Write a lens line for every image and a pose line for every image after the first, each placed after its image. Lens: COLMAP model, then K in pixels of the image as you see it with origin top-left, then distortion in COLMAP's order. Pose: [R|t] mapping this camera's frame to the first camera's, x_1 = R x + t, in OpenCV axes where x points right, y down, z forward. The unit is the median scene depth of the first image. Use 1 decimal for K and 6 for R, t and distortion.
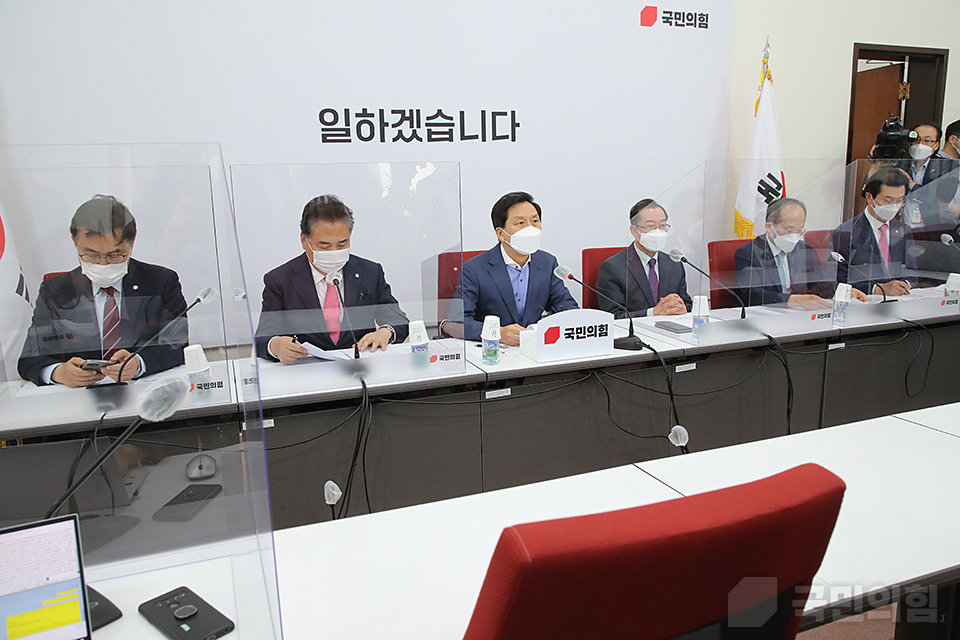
lens RADIAL K [[682.8, 0, 482.7], [0, 682.8, 329.6], [0, 0, 1]] dist [-0.051264, -0.000892]
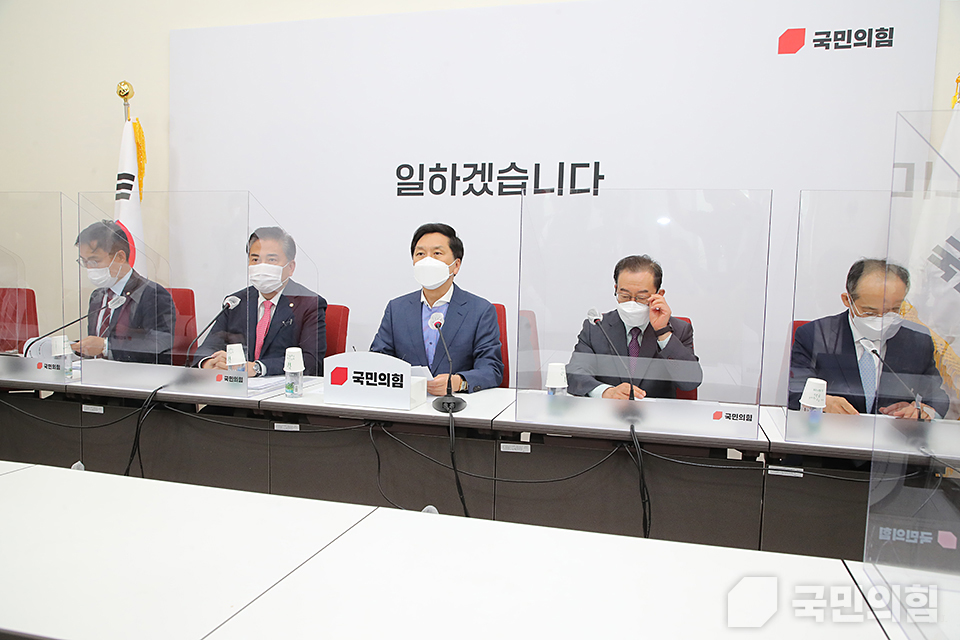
lens RADIAL K [[715.1, 0, 480.0], [0, 715.1, 320.0], [0, 0, 1]] dist [-0.024192, 0.000268]
pose [[0.817585, 0.086634, -0.569253, 0.508618], [-0.163631, 0.982815, -0.085440, -0.009449], [0.552068, 0.163002, 0.817711, 0.182791]]
